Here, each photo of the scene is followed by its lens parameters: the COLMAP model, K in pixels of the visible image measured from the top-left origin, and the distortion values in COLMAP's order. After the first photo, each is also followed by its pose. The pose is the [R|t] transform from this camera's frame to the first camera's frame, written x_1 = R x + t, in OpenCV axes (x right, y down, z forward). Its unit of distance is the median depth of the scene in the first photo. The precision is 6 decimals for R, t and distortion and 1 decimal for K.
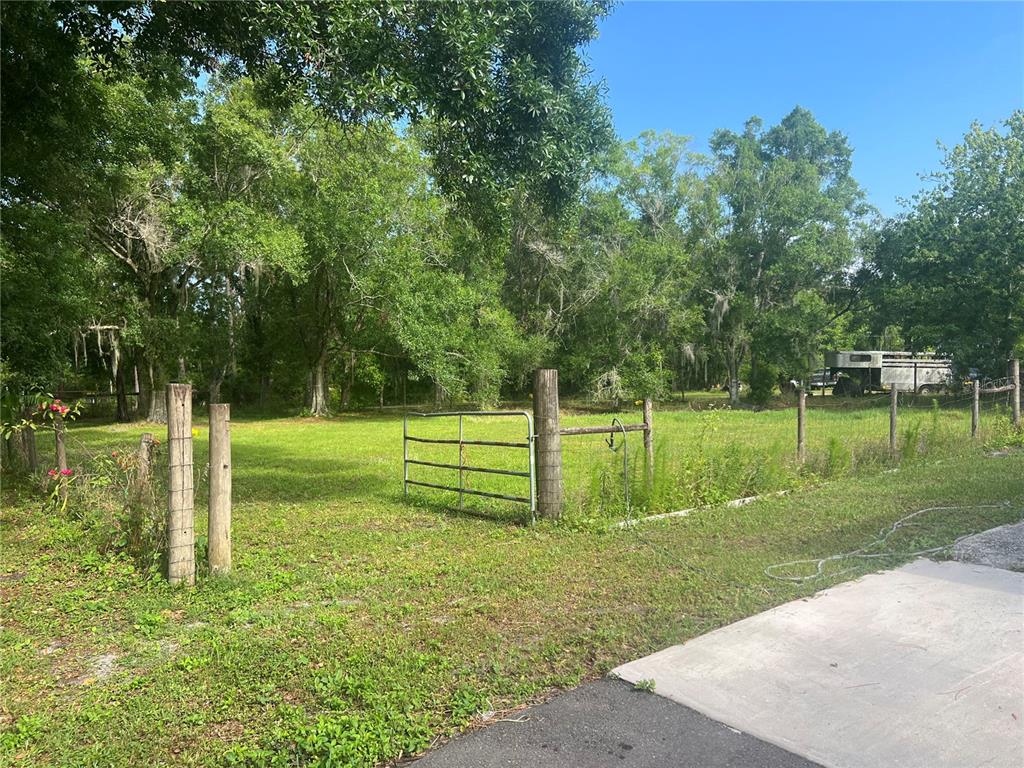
lens RADIAL K [[771.7, 0, 510.8], [0, 771.7, 383.5], [0, 0, 1]] dist [0.007747, -0.000147]
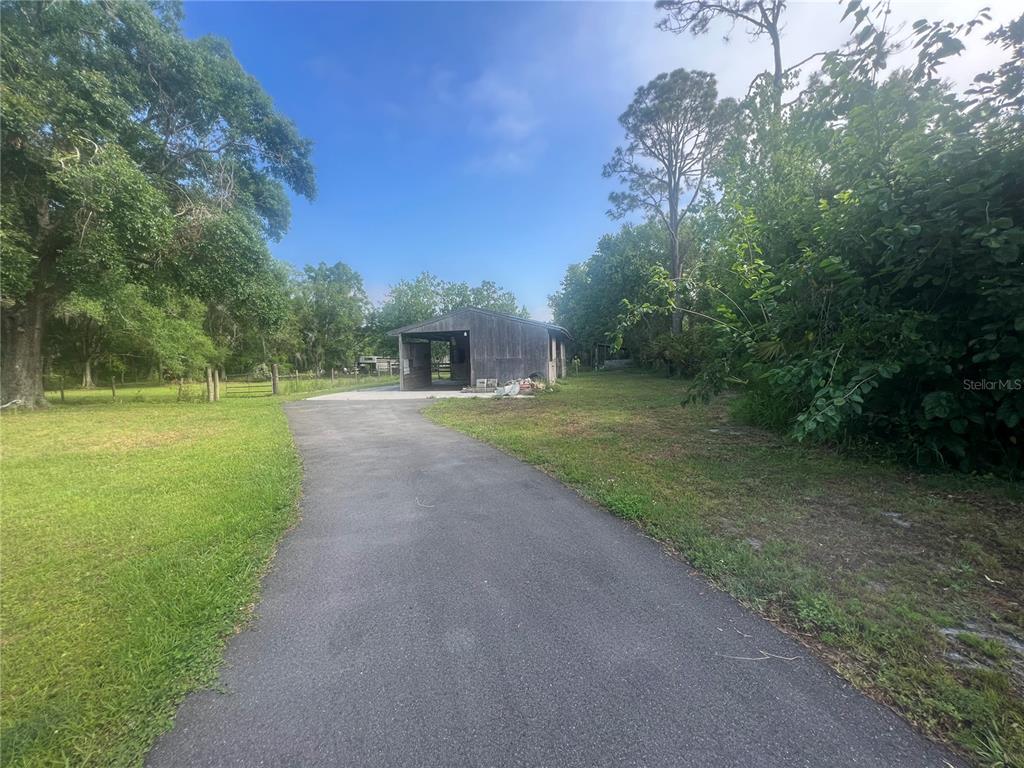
lens RADIAL K [[413.2, 0, 509.6], [0, 413.2, 389.3], [0, 0, 1]] dist [-0.000953, -0.000059]
pose [[0.756468, -0.042215, 0.652667, -0.122954], [0.012852, 0.998681, 0.049700, 0.007625], [-0.653904, -0.029209, 0.756013, -0.439042]]
